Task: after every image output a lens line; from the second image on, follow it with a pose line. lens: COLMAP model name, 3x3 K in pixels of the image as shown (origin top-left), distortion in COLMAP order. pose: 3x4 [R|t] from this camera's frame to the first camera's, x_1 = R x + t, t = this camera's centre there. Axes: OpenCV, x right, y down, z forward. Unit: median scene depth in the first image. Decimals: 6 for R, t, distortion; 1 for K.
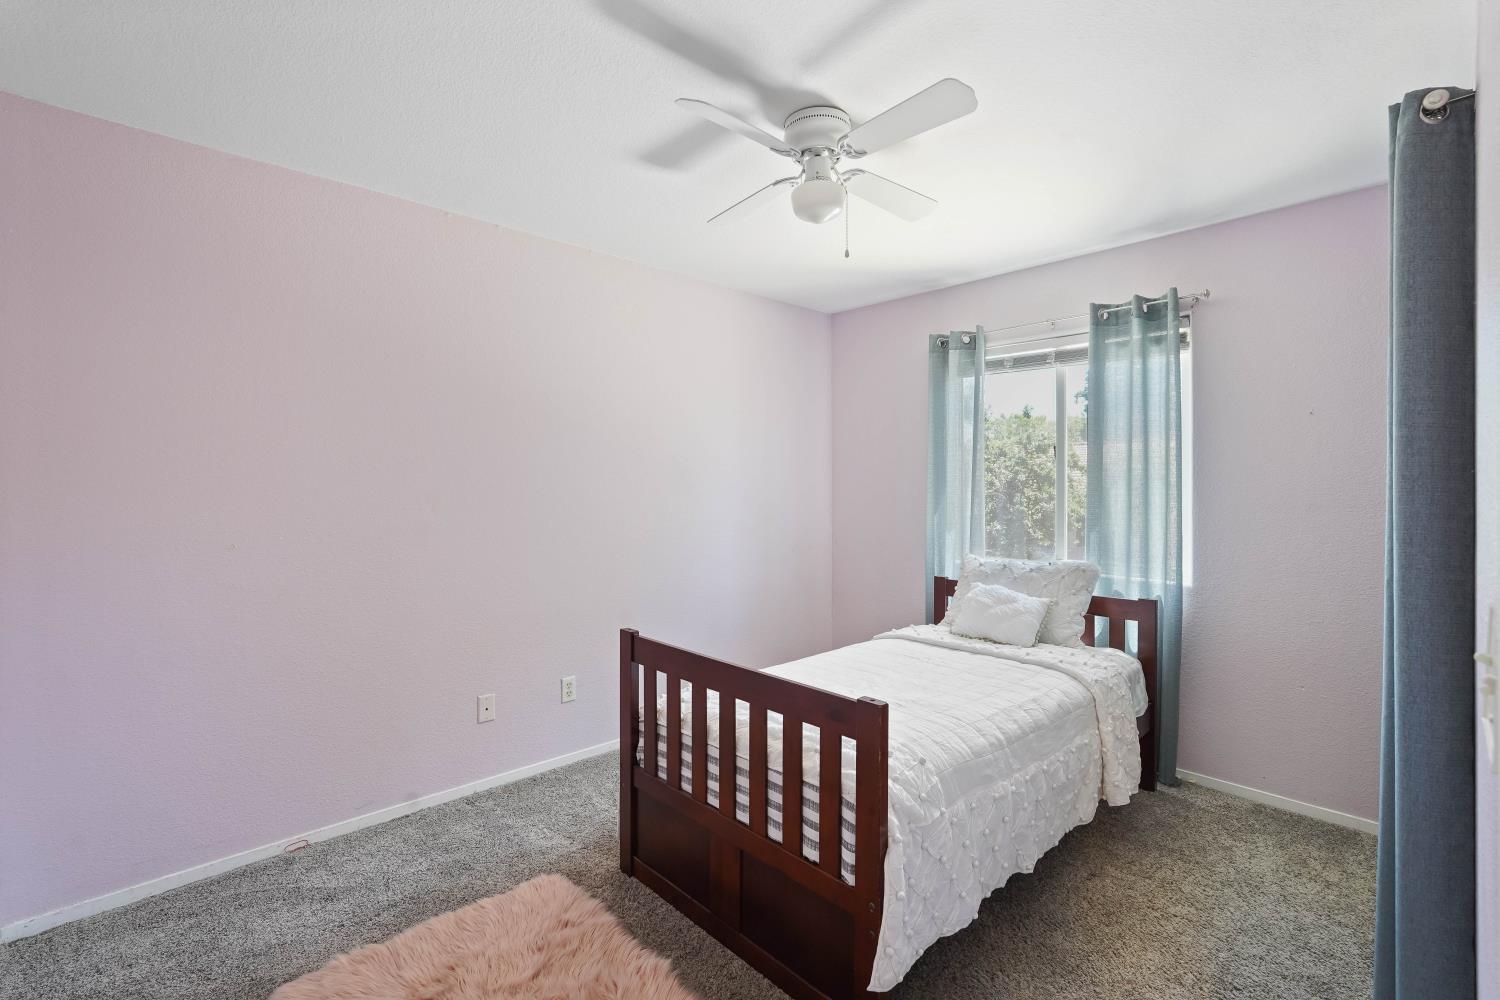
lens RADIAL K [[677.0, 0, 746.2], [0, 677.0, 493.1], [0, 0, 1]] dist [-0.001350, 0.001561]
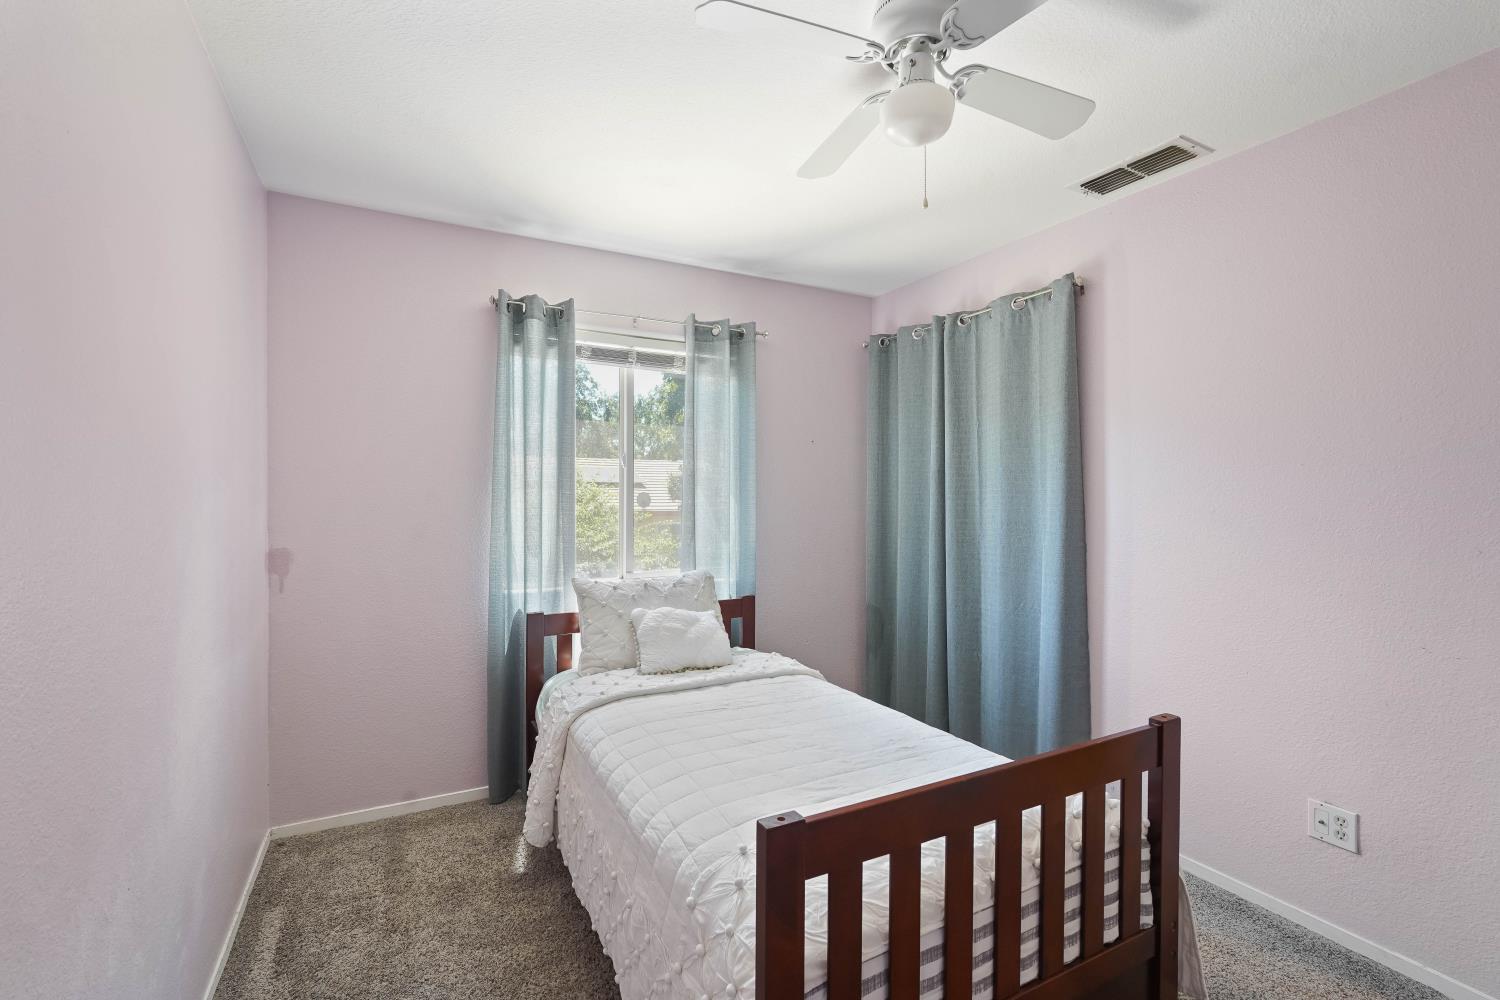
lens RADIAL K [[677.0, 0, 749.5], [0, 677.0, 495.6], [0, 0, 1]] dist [-0.001350, 0.001561]
pose [[0.243478, -0.006791, 0.969883, -0.450737], [0.013639, 0.999901, 0.003578, -0.011397], [-0.969811, 0.012357, 0.243546, 0.670659]]
